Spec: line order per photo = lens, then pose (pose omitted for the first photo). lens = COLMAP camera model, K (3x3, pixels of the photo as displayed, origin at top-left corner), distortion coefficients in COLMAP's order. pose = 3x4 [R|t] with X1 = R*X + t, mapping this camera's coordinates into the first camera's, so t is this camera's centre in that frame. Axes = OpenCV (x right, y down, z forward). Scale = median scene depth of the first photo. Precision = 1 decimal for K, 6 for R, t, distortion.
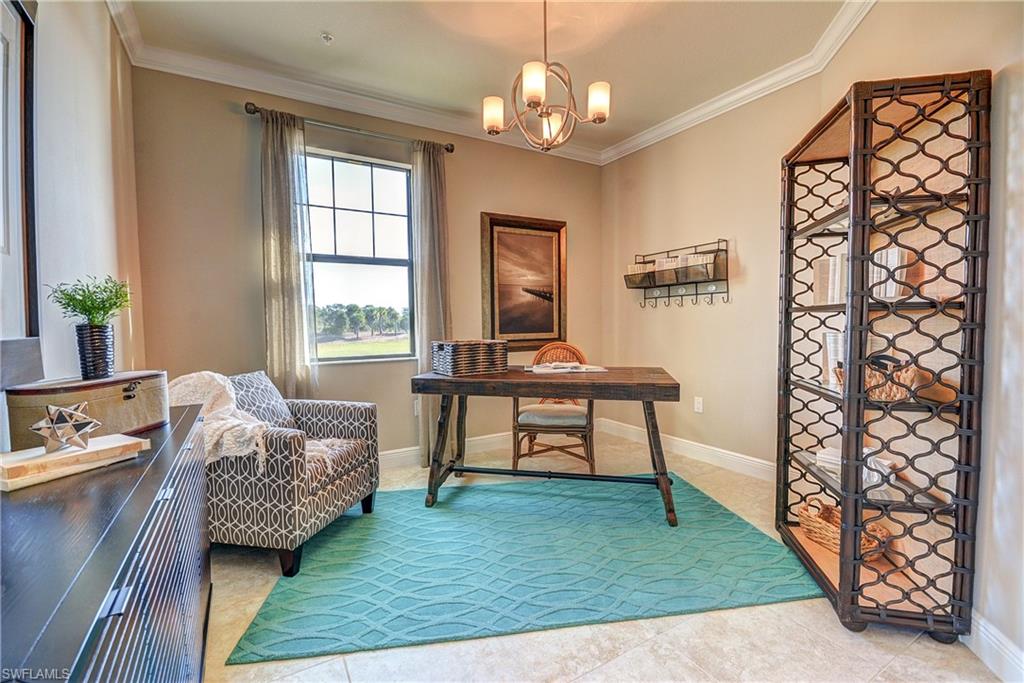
lens RADIAL K [[470.6, 0, 505.9], [0, 470.6, 332.0], [0, 0, 1]] dist [-0.000321, -0.009274]
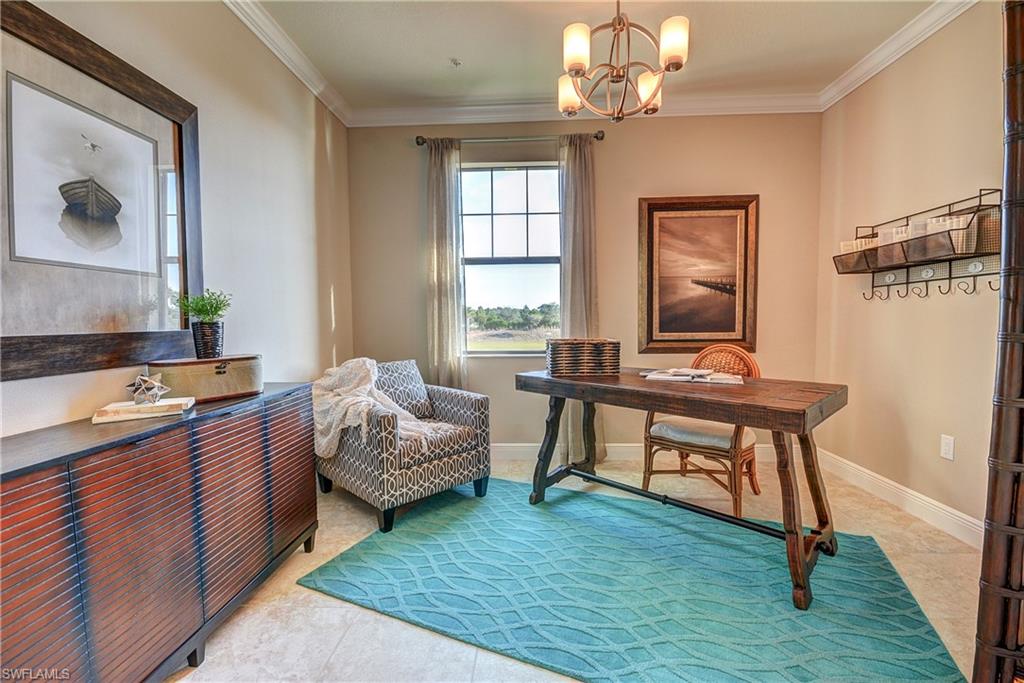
lens RADIAL K [[462.7, 0, 510.2], [0, 462.7, 335.2], [0, 0, 1]] dist [-0.005097, -0.000105]
pose [[0.822615, 0.023038, -0.568132, 0.297687], [-0.013312, 0.999685, 0.021262, -0.007168], [0.568443, -0.009927, 0.822662, 0.140772]]
